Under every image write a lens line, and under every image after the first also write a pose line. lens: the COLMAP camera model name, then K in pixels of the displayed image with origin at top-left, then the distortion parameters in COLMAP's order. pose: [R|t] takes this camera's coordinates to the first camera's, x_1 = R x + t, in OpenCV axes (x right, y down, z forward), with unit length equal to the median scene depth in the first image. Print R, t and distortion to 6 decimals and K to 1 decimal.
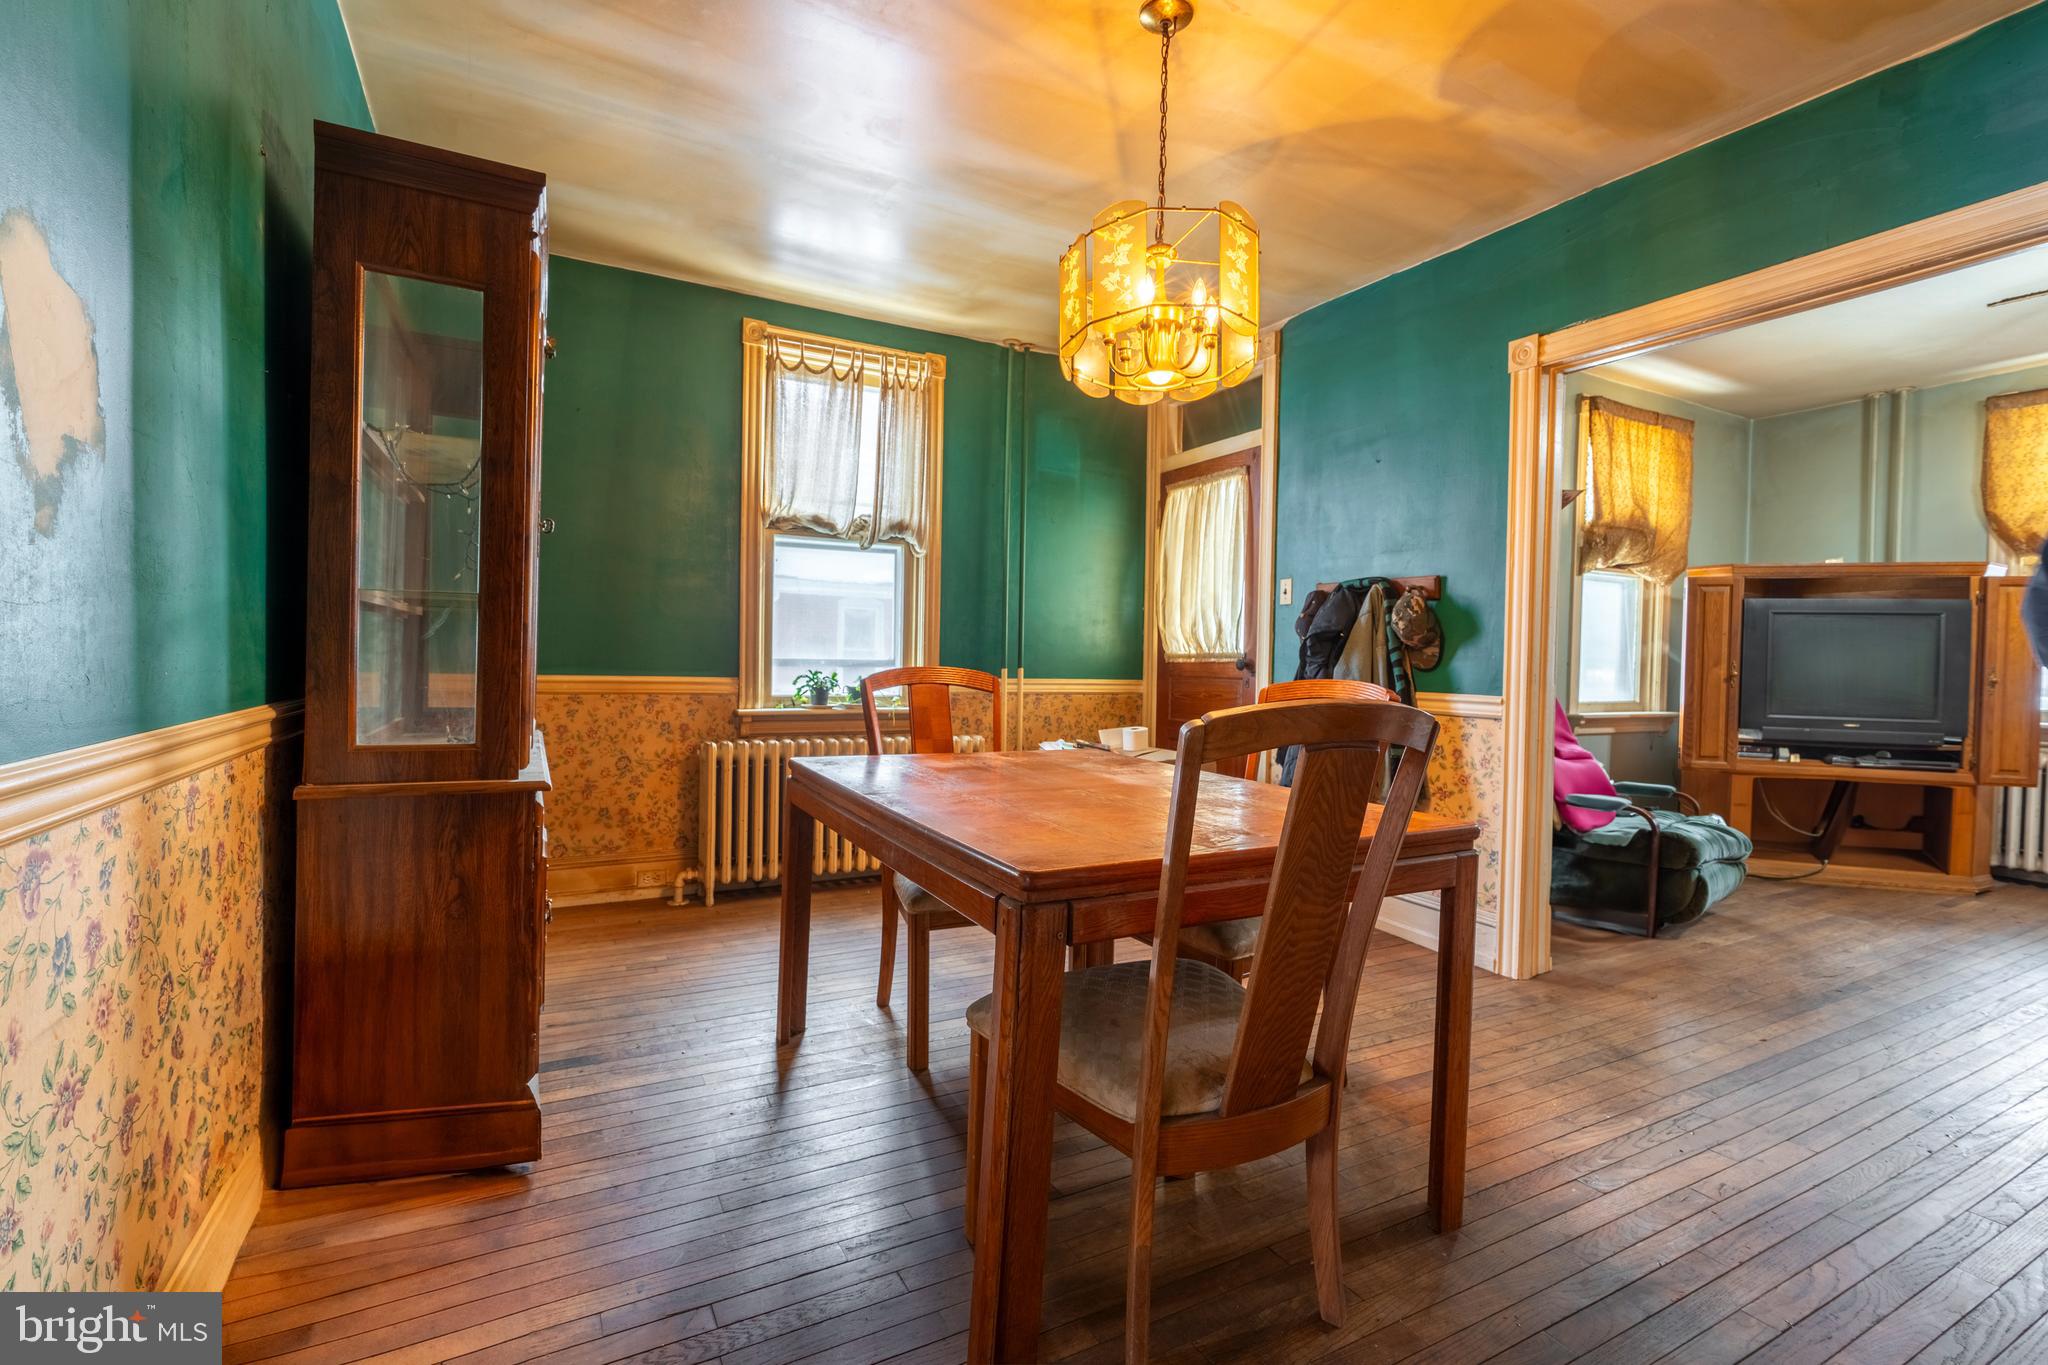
lens RADIAL K [[929.7, 0, 1013.7], [0, 929.7, 676.7], [0, 0, 1]] dist [-0.008799, 0.005746]
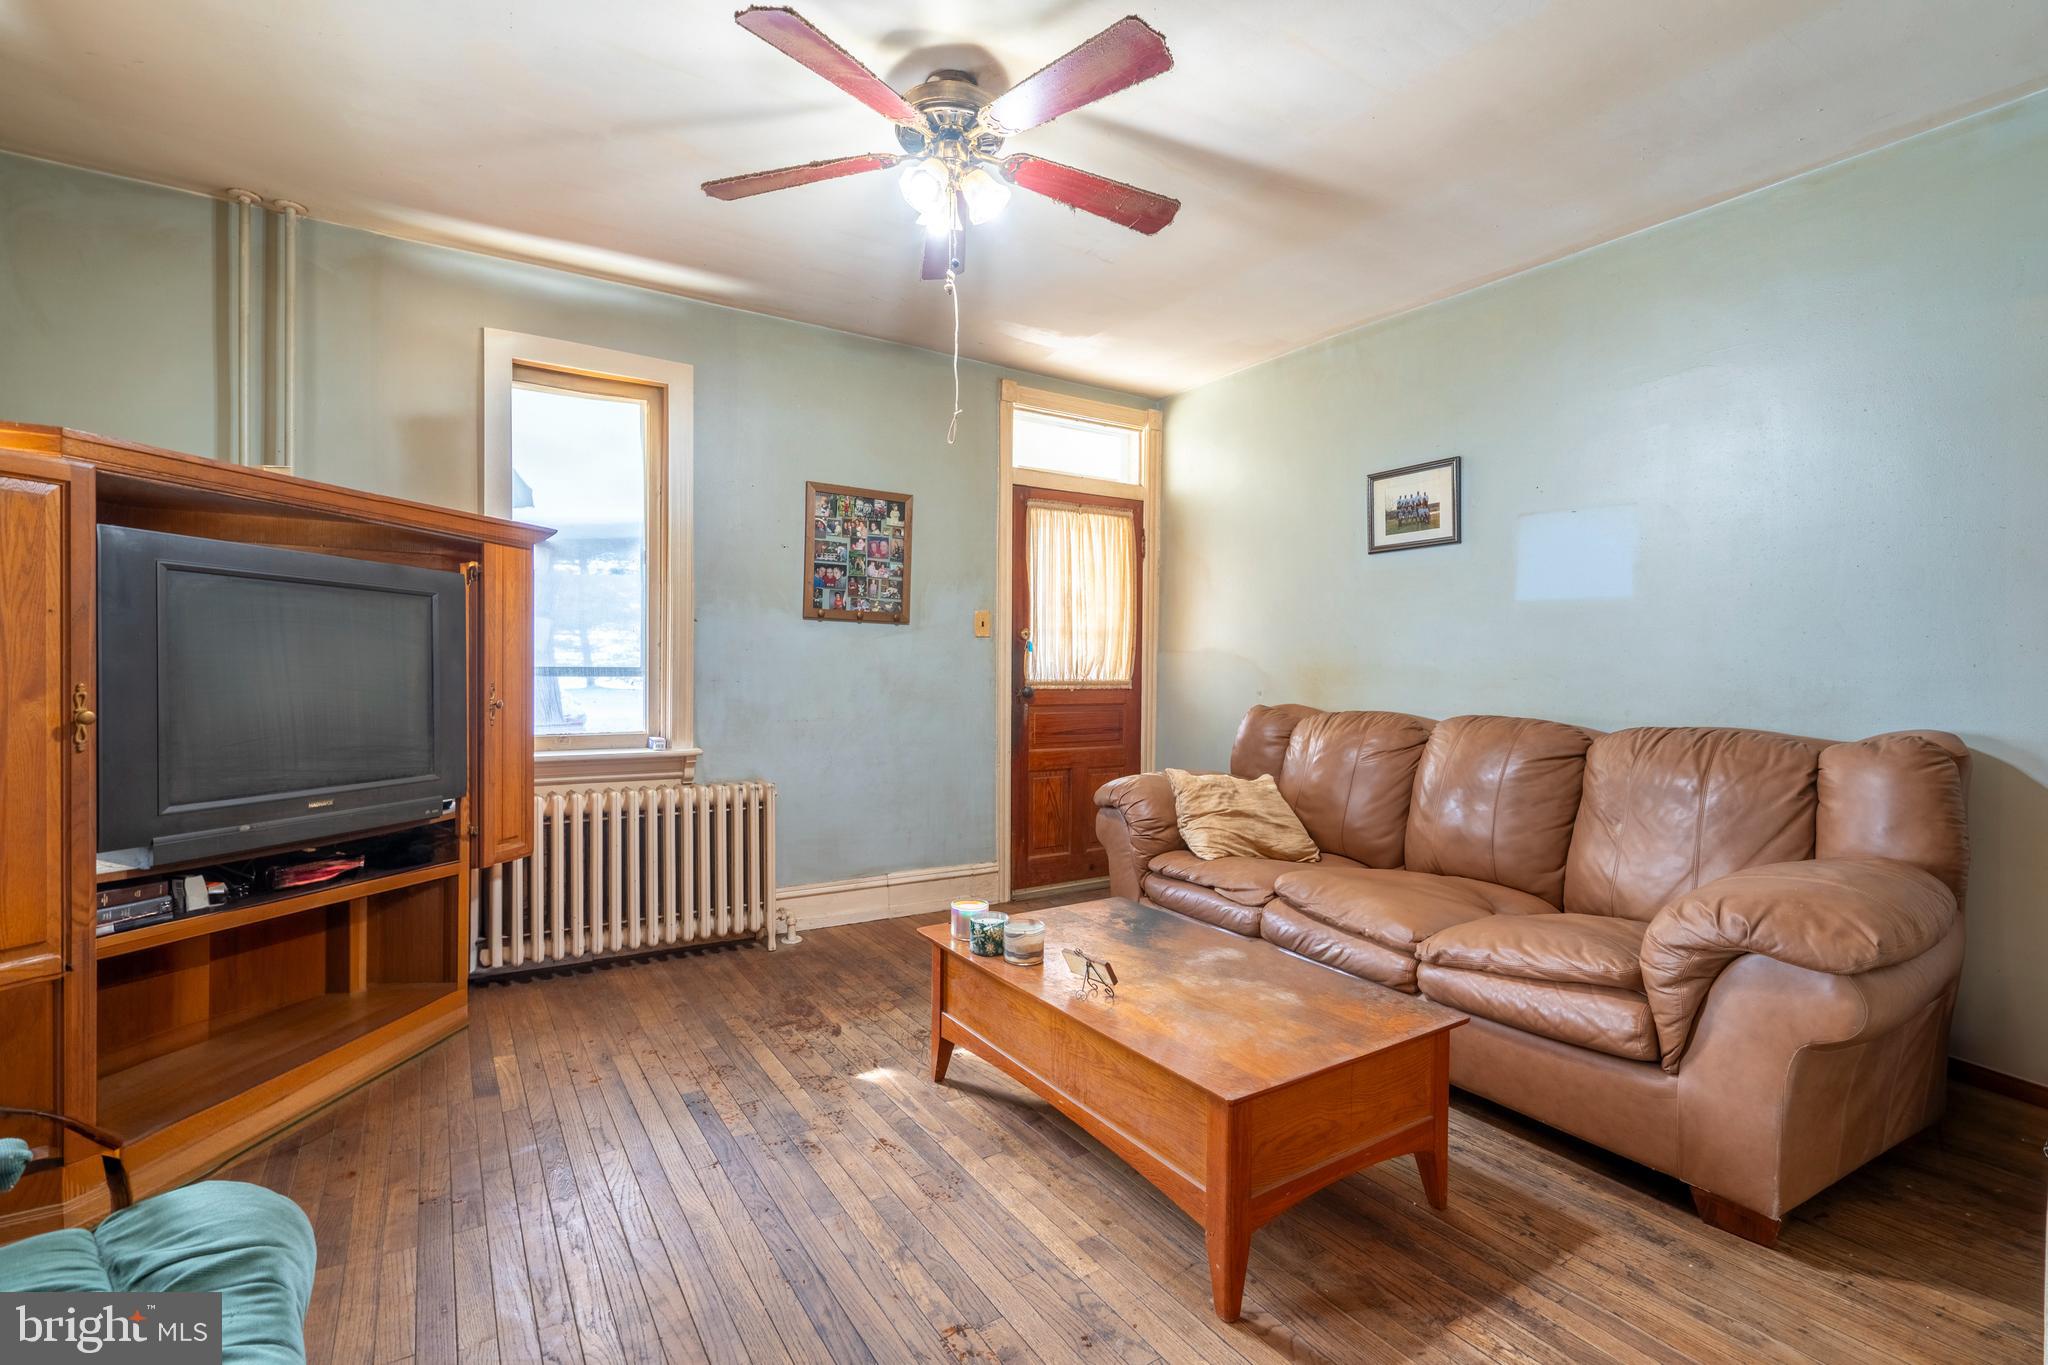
lens RADIAL K [[929.7, 0, 1025.1], [0, 929.7, 679.2], [0, 0, 1]] dist [-0.008799, 0.005746]
pose [[-0.070842, -0.028223, 0.997088, 0.363899], [0.006574, 0.999565, 0.028761, -0.026783], [-0.997466, 0.008592, -0.070625, 0.632881]]
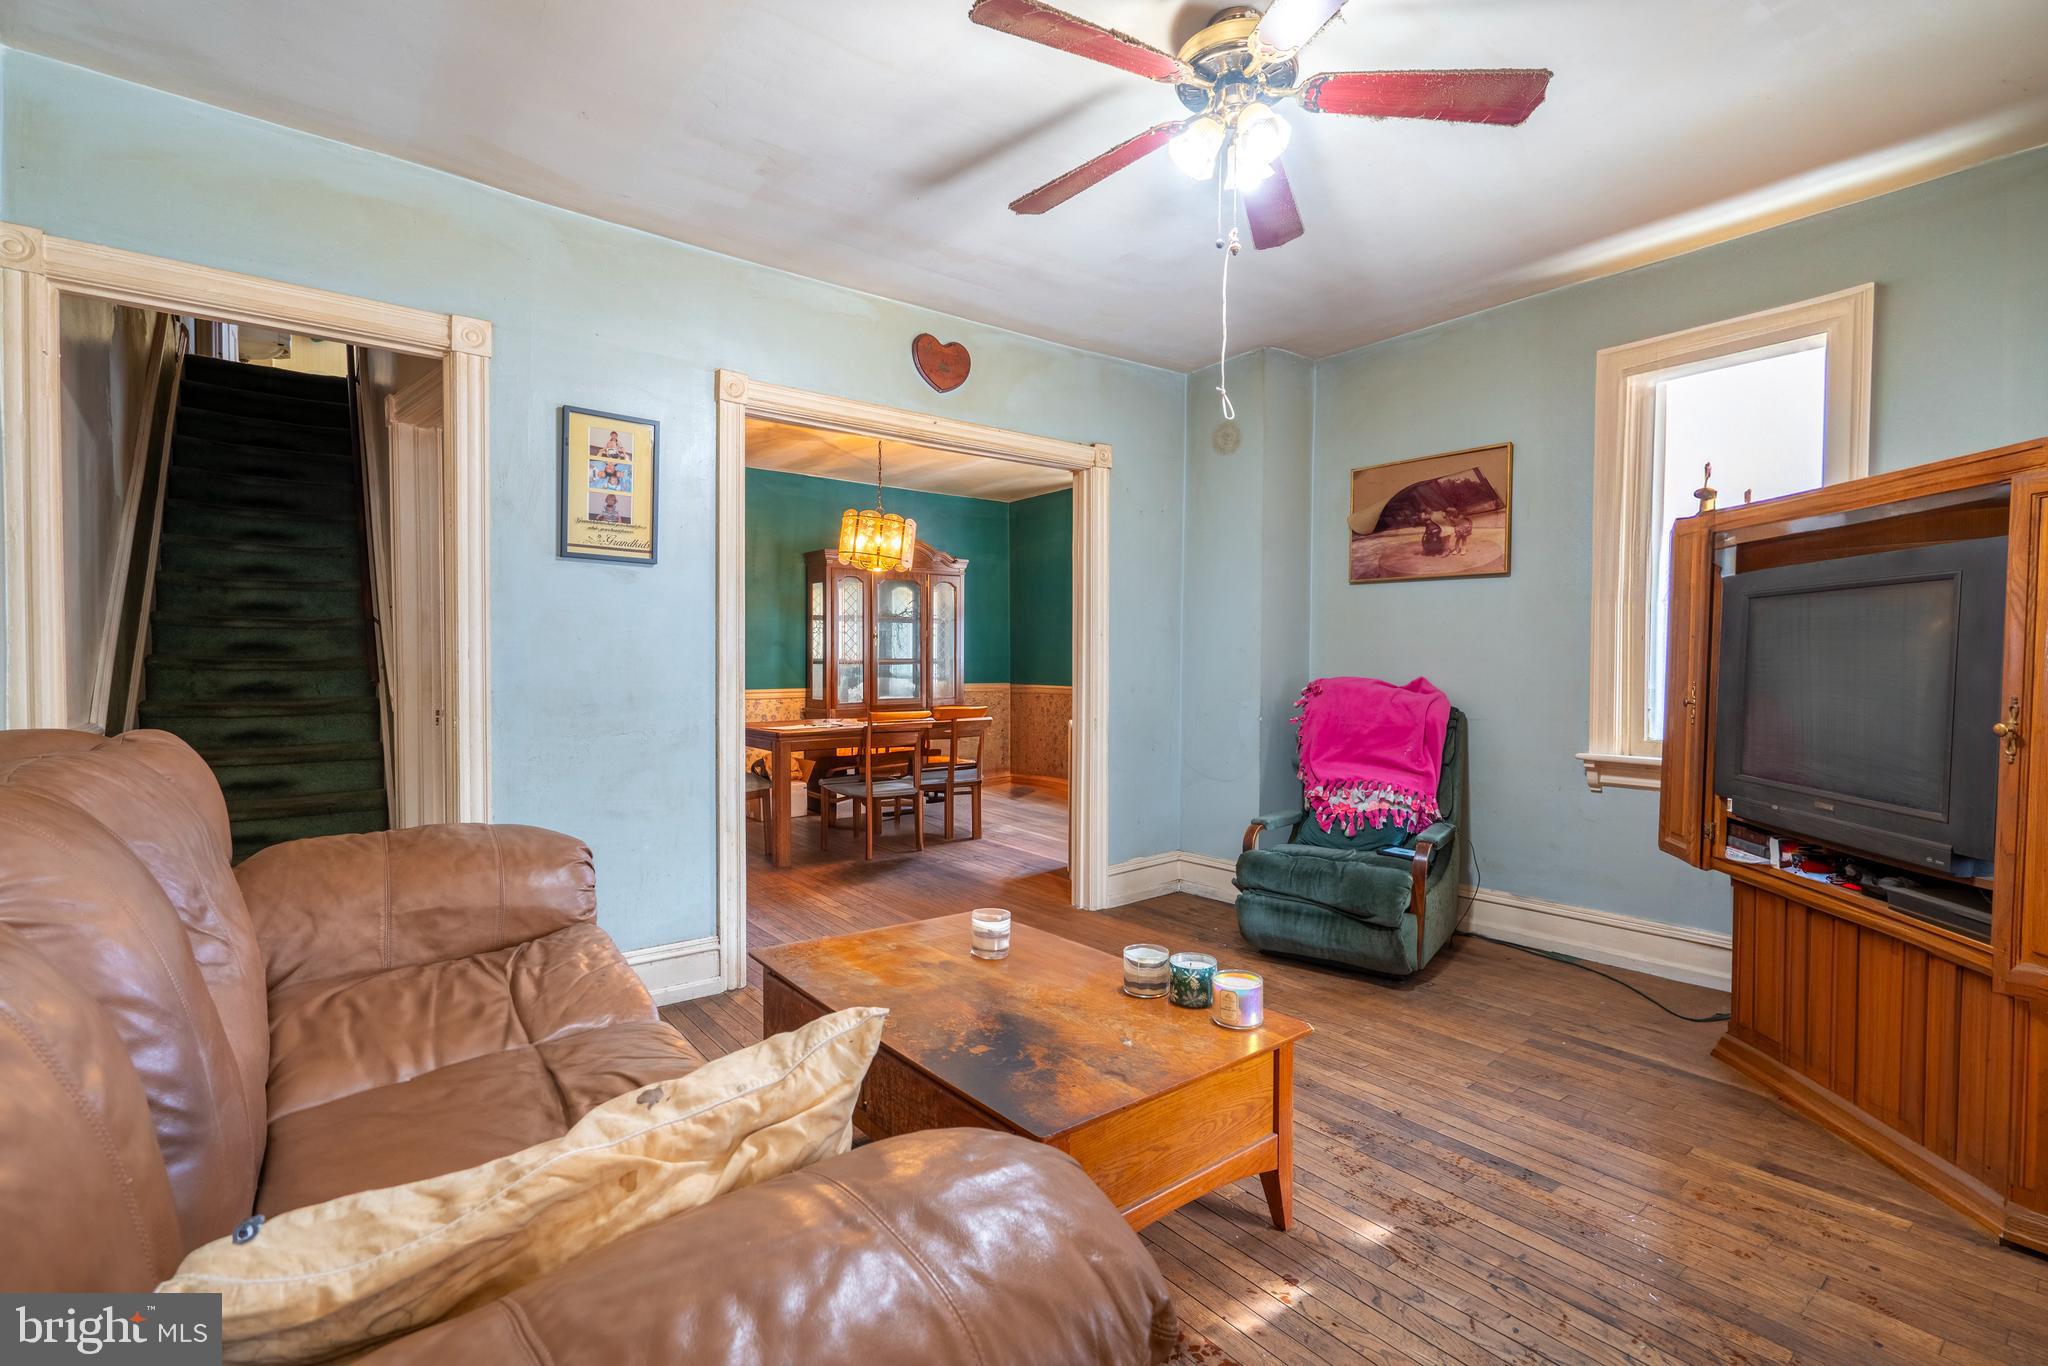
lens RADIAL K [[929.7, 0, 1031.5], [0, 929.7, 685.1], [0, 0, 1]] dist [-0.008799, 0.005746]
pose [[0.166641, 0.005750, -0.986001, 1.298279], [-0.015083, 0.999881, 0.003282, -0.009316], [0.985902, 0.014325, 0.166708, 0.467453]]
